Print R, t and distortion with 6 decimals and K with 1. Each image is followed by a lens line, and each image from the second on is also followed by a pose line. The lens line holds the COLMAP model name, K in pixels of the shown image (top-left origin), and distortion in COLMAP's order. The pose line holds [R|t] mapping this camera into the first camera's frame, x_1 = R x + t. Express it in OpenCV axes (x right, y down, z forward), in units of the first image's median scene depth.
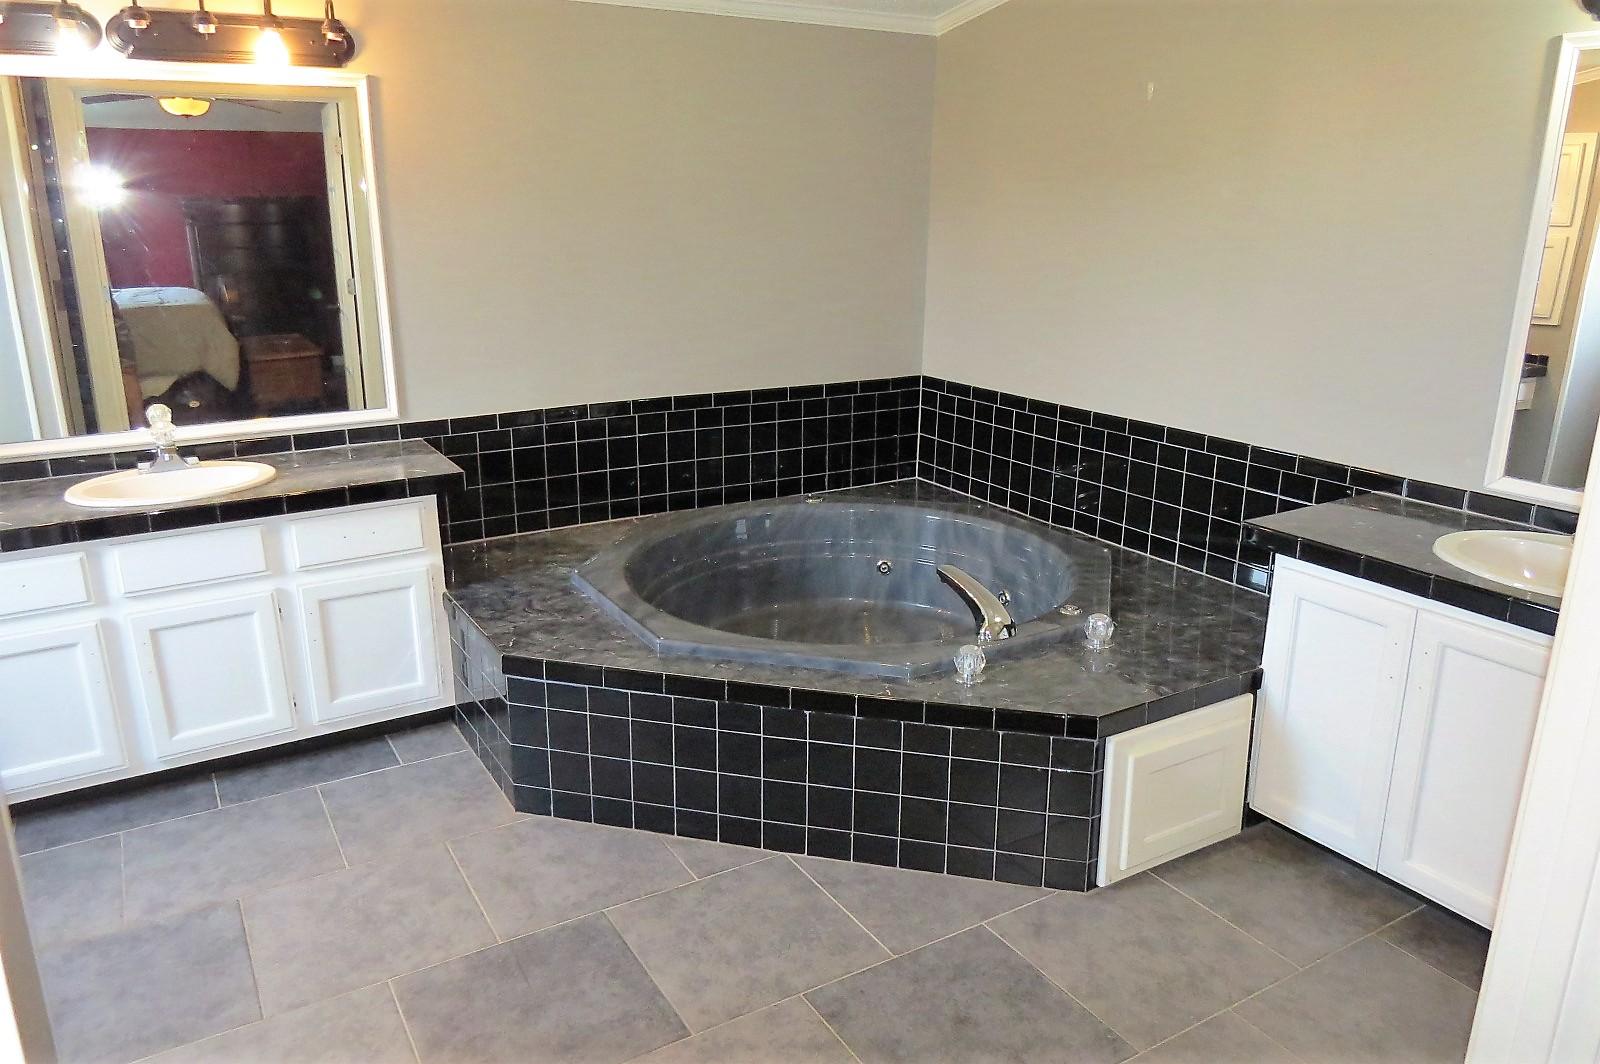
lens RADIAL K [[1139.9, 0, 803.4], [0, 1139.9, 532.1], [0, 0, 1]] dist [-0.026898, 0.000358]
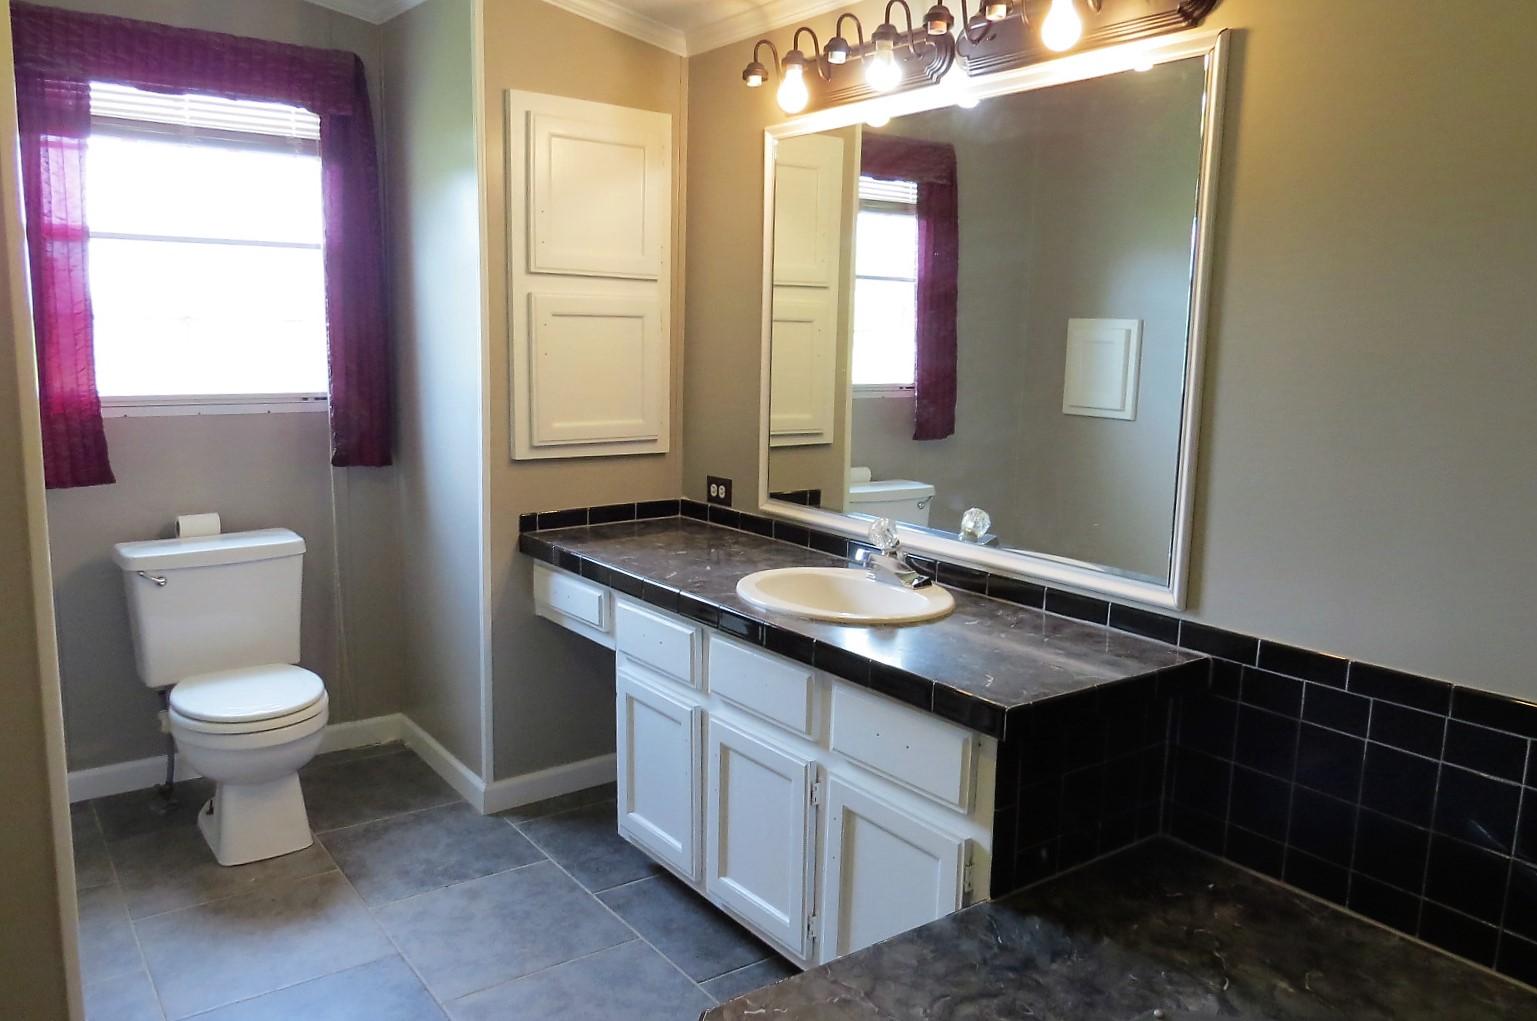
lens RADIAL K [[1130.4, 0, 768.5], [0, 1130.4, 510.5], [0, 0, 1]] dist [-0.002662, -0.001407]
pose [[0.093864, 0.156912, -0.983142, 0.203970], [-0.302133, 0.945421, 0.122046, -0.170142], [0.948633, 0.285584, 0.136149, 0.771804]]
